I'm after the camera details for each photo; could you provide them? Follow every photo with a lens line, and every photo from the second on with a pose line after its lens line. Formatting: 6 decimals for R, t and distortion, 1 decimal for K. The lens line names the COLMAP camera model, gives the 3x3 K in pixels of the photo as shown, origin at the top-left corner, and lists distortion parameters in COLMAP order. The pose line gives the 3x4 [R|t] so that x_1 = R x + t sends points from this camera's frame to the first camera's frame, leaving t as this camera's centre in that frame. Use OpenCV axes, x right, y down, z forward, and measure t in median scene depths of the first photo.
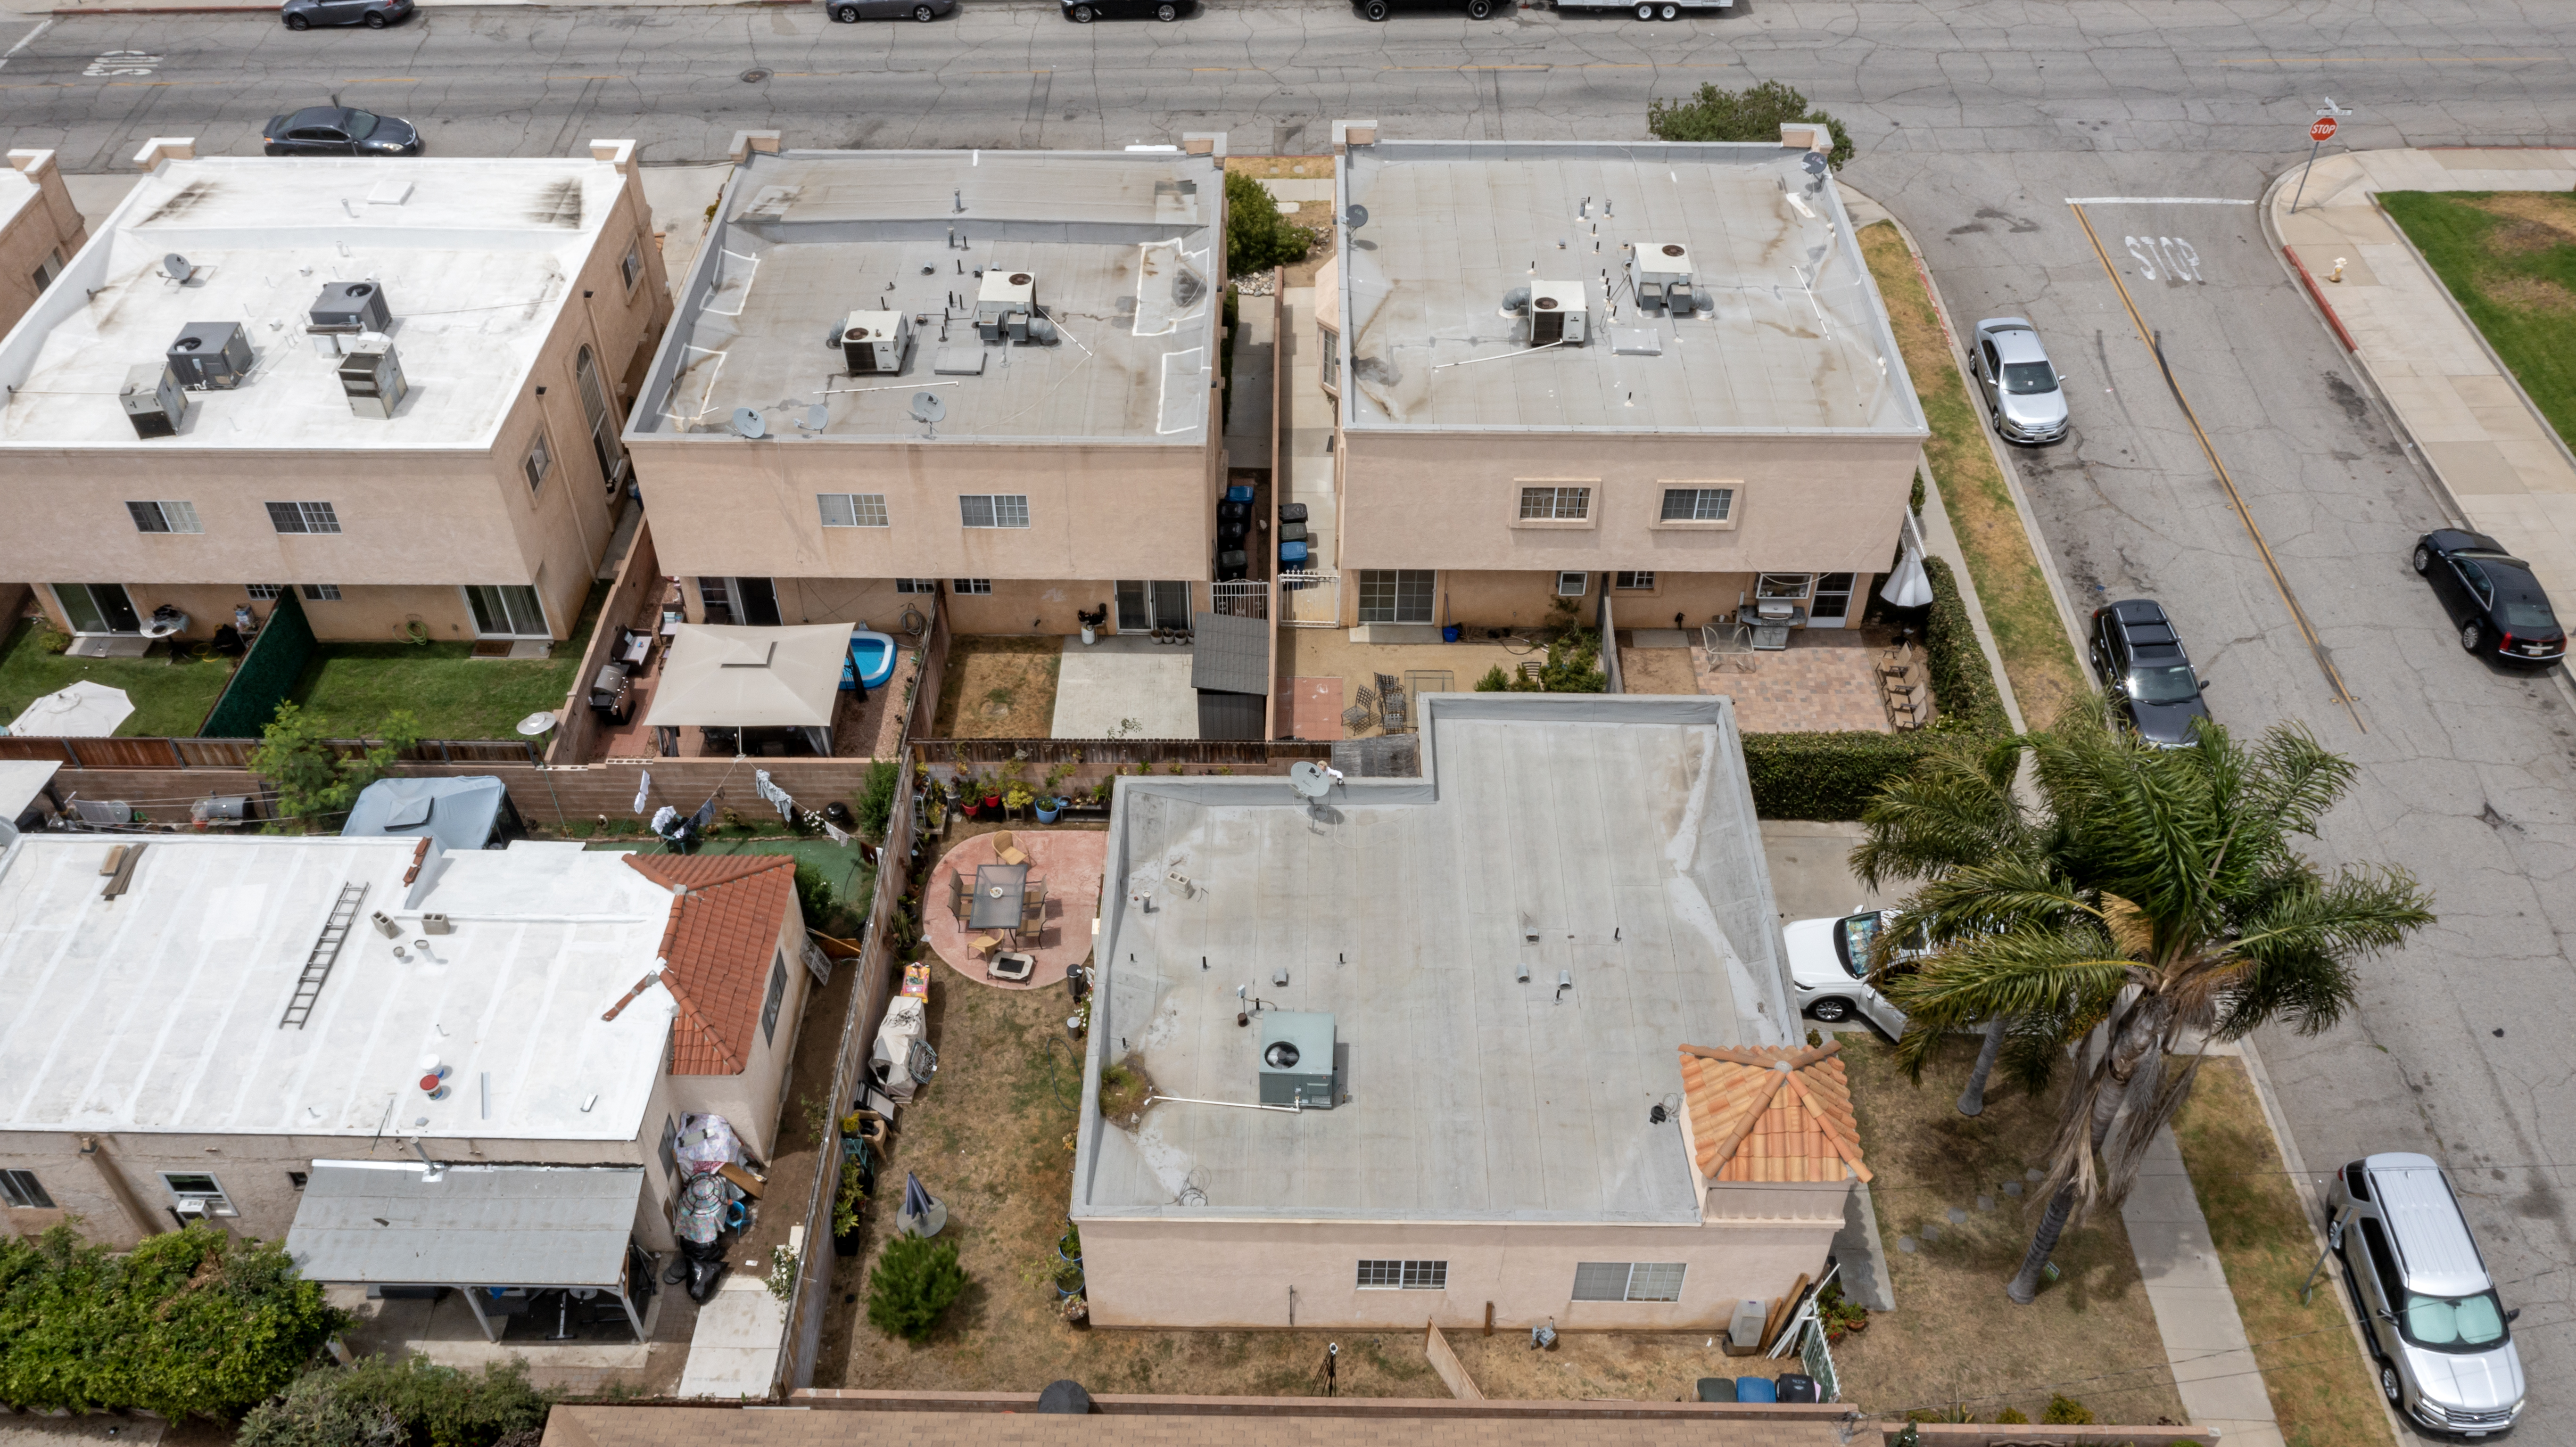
lens RADIAL K [[2037.4, 0, 1288.8], [0, 2037.4, 723.1], [0, 0, 1]] dist [-0.019306, 0.007083]
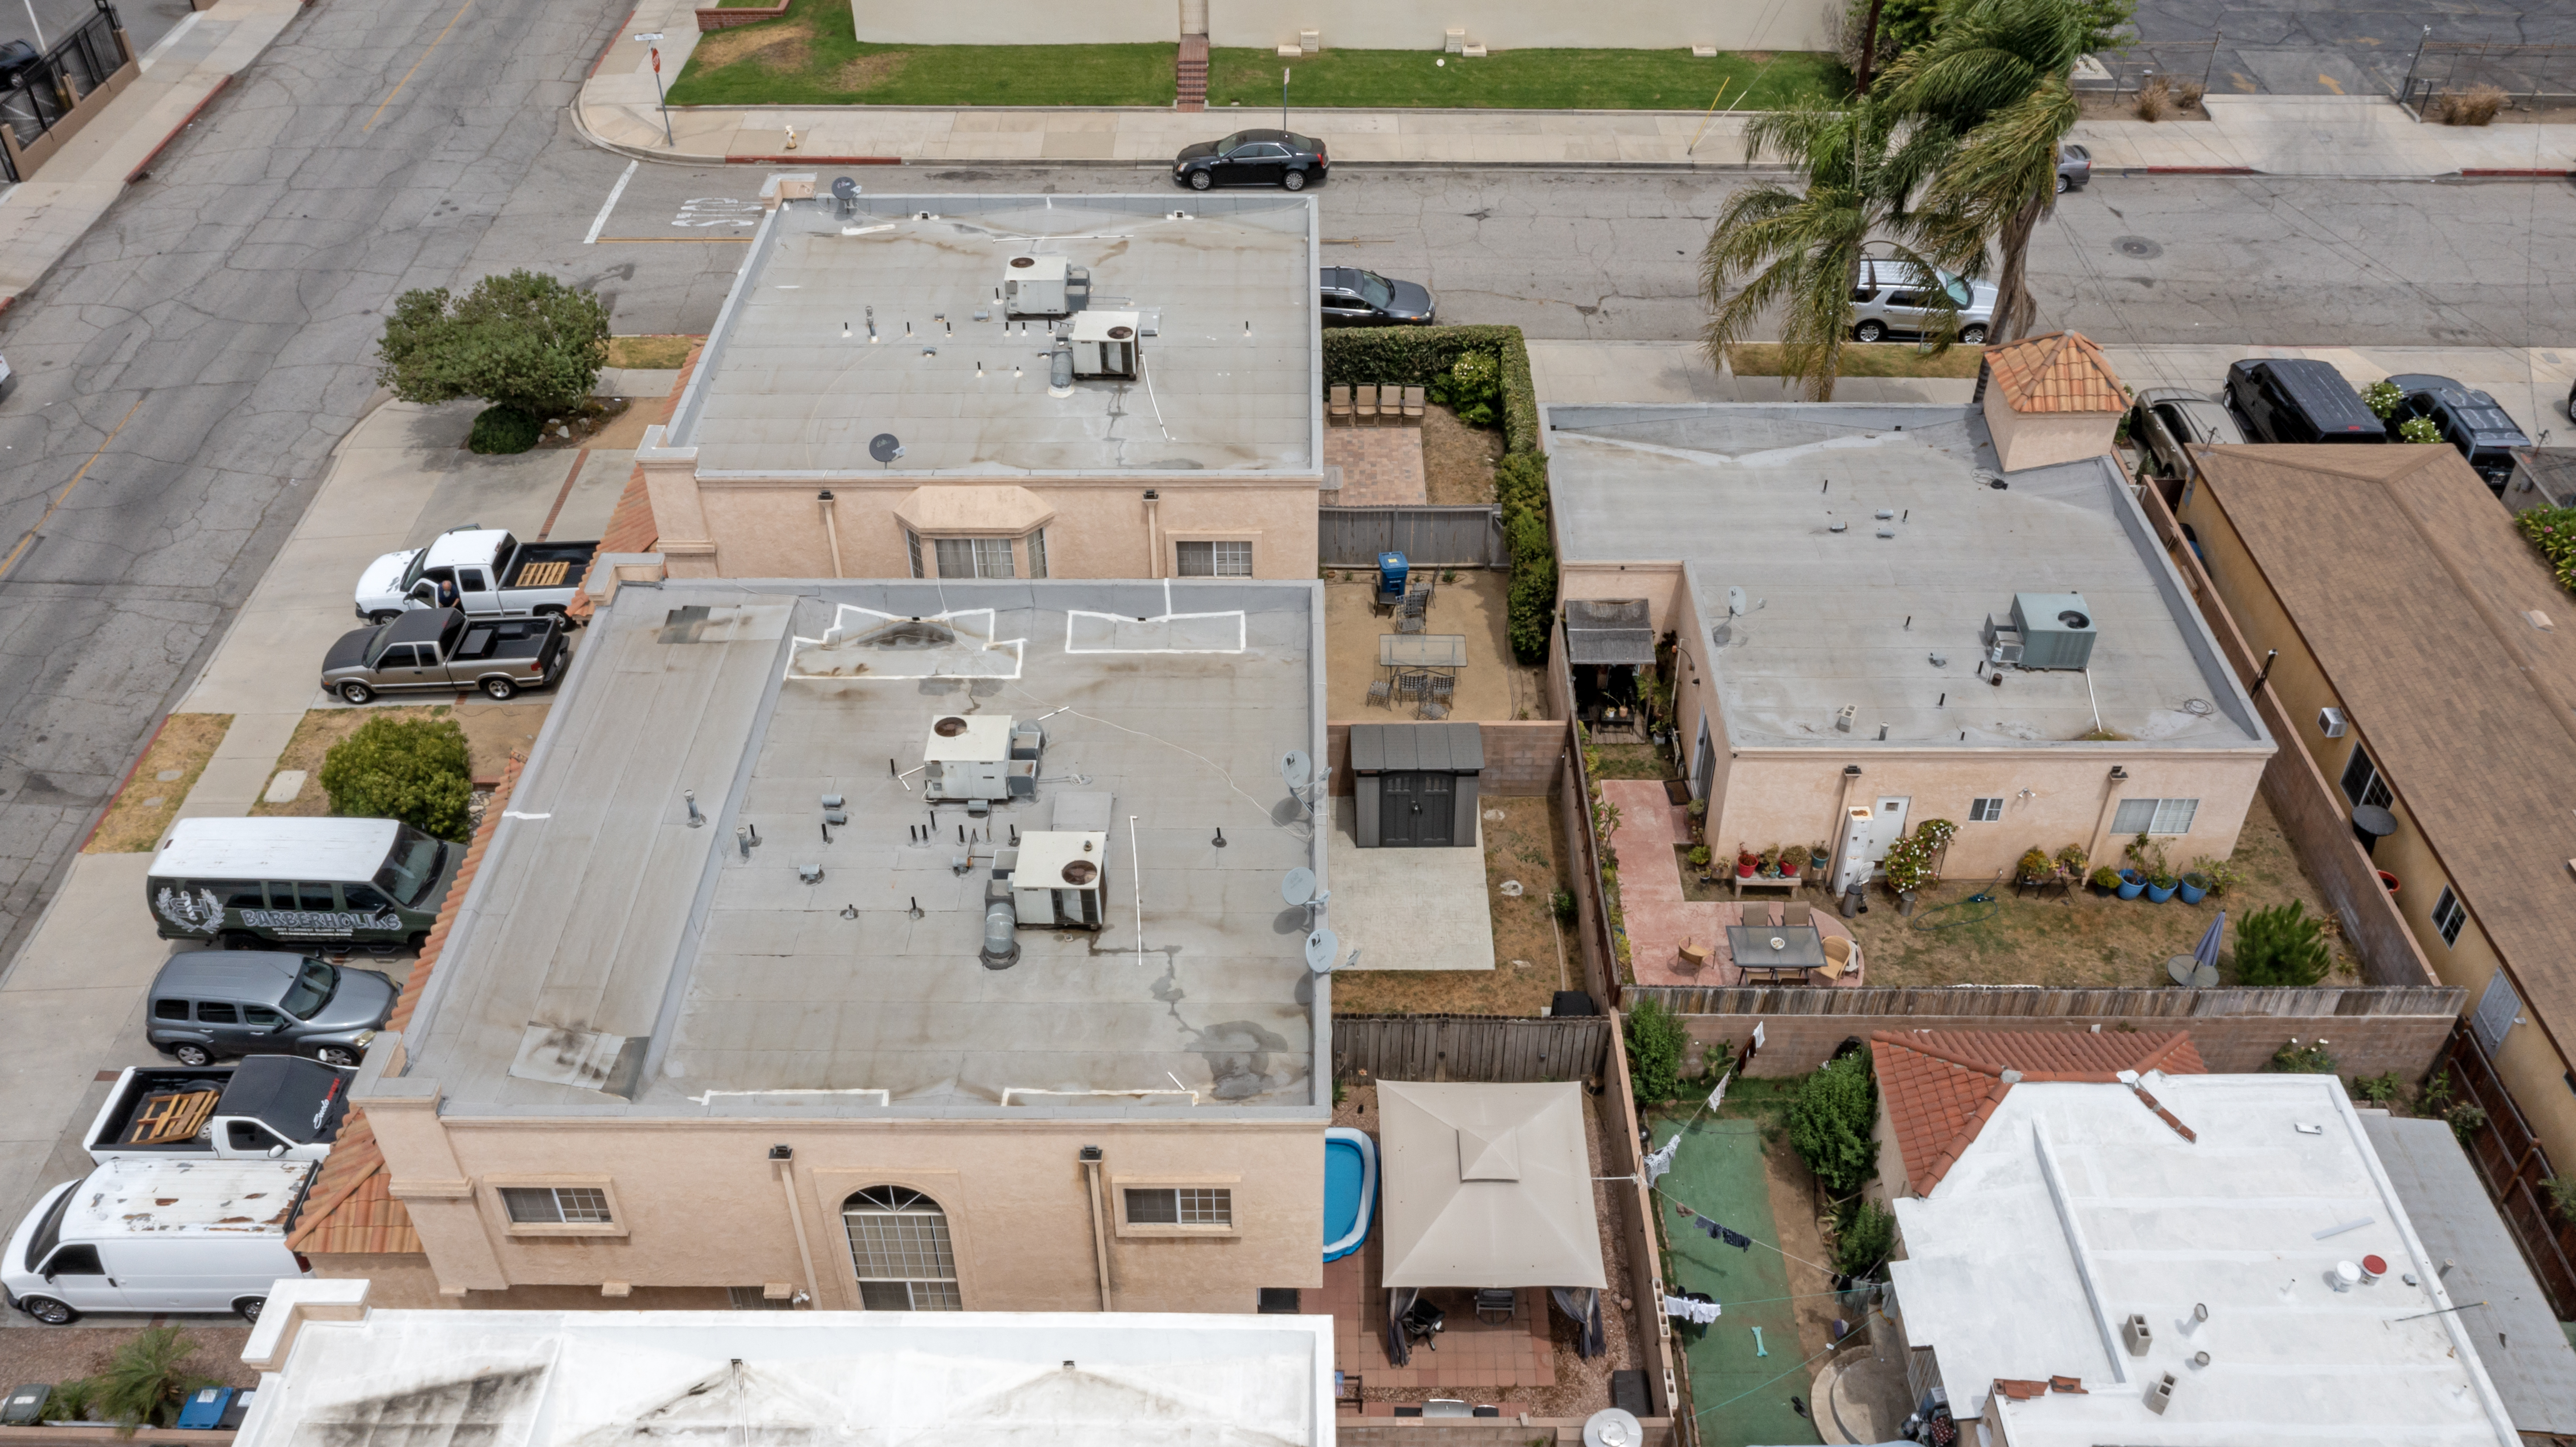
lens RADIAL K [[2063.1, 0, 1288.0], [0, 2063.1, 723.5], [0, 0, 1]] dist [-0.019337, 0.005446]
pose [[-0.001860, -0.632510, 0.774550, -0.685226], [0.685684, 0.562988, 0.461391, -0.470398], [-0.727897, 0.531955, 0.432655, 0.618950]]
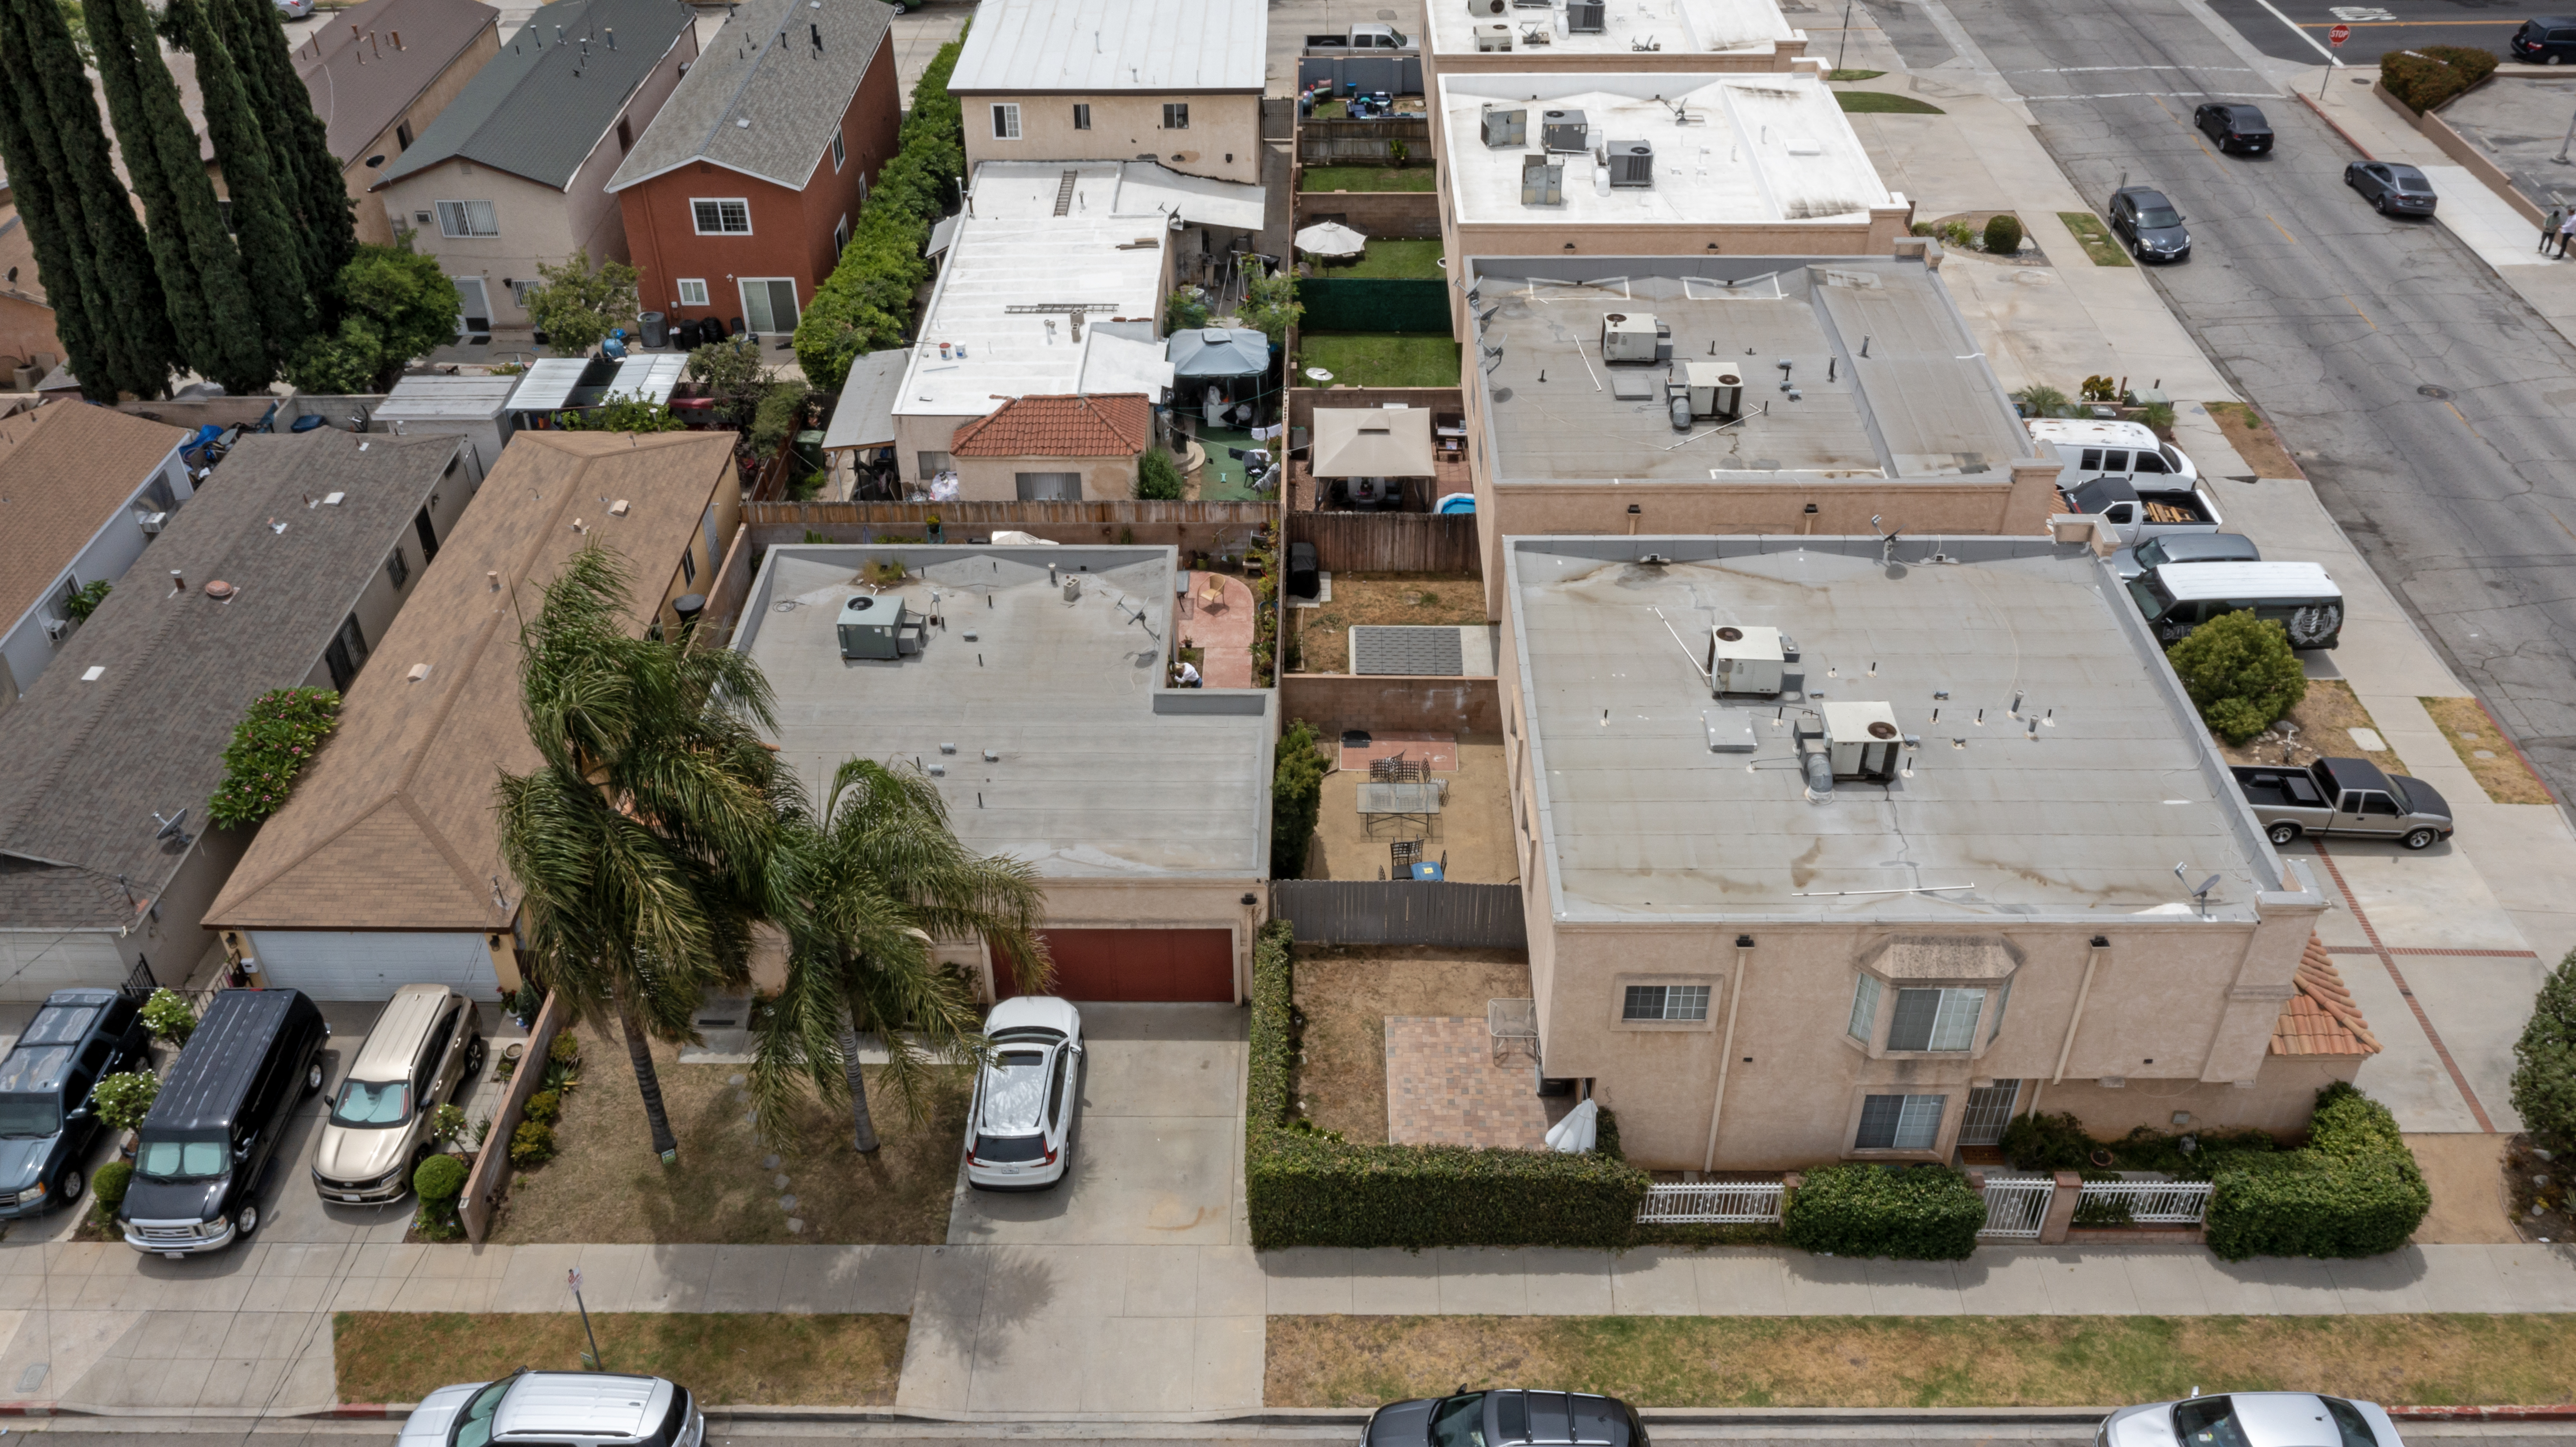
lens RADIAL K [[2089.1, 0, 1288.0], [0, 2089.1, 723.5], [0, 0, 1]] dist [-0.021333, 0.012108]
pose [[-0.005206, 0.595867, -0.803067, 0.853593], [-0.677877, 0.588293, 0.440901, -0.440449], [0.735156, 0.546676, 0.400862, 0.502926]]
